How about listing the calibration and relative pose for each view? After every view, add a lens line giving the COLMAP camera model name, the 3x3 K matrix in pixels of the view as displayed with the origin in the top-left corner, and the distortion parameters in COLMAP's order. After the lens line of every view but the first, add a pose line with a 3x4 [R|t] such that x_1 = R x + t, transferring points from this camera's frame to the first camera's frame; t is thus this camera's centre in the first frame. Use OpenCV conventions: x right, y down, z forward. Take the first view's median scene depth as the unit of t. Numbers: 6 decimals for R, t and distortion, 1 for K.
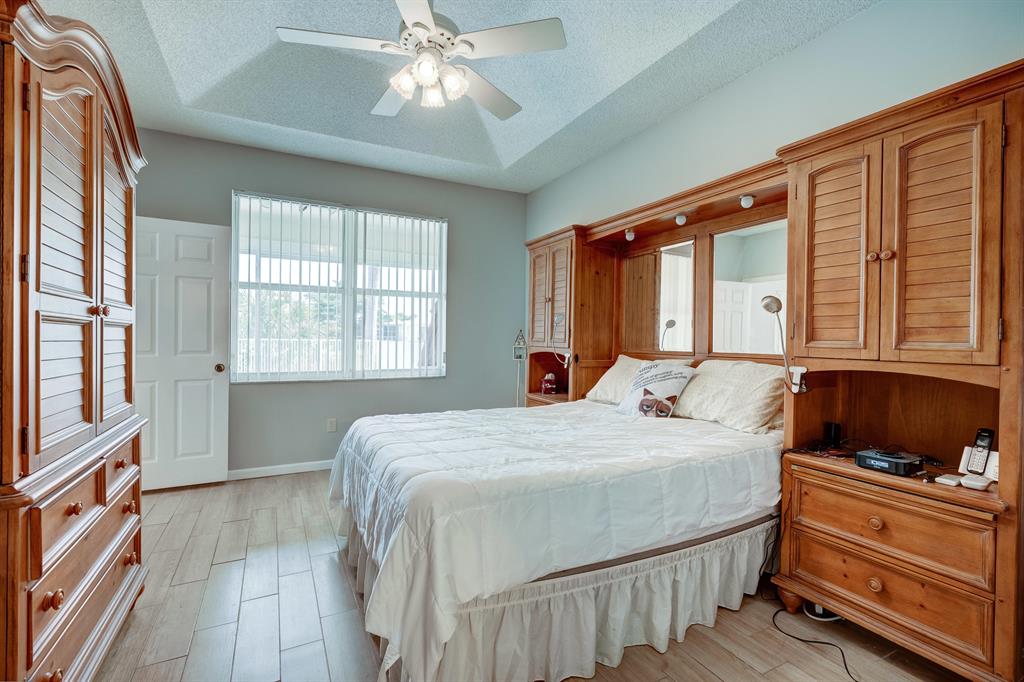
lens RADIAL K [[459.4, 0, 511.4], [0, 459.4, 339.2], [0, 0, 1]] dist [-0.014131, 0.006170]
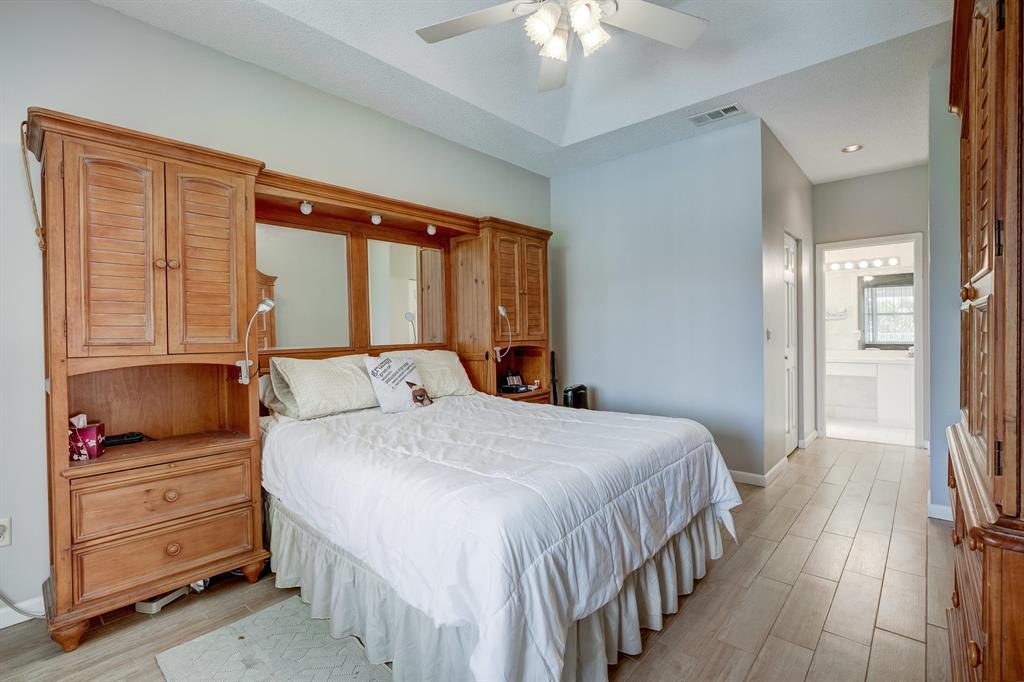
lens RADIAL K [[459.4, 0, 511.4], [0, 459.4, 339.2], [0, 0, 1]] dist [-0.014131, 0.006170]
pose [[-0.357173, -0.015501, 0.933910, -1.014553], [0.014305, 0.999654, 0.022063, -0.007196], [-0.933929, 0.021240, -0.356828, 1.562495]]
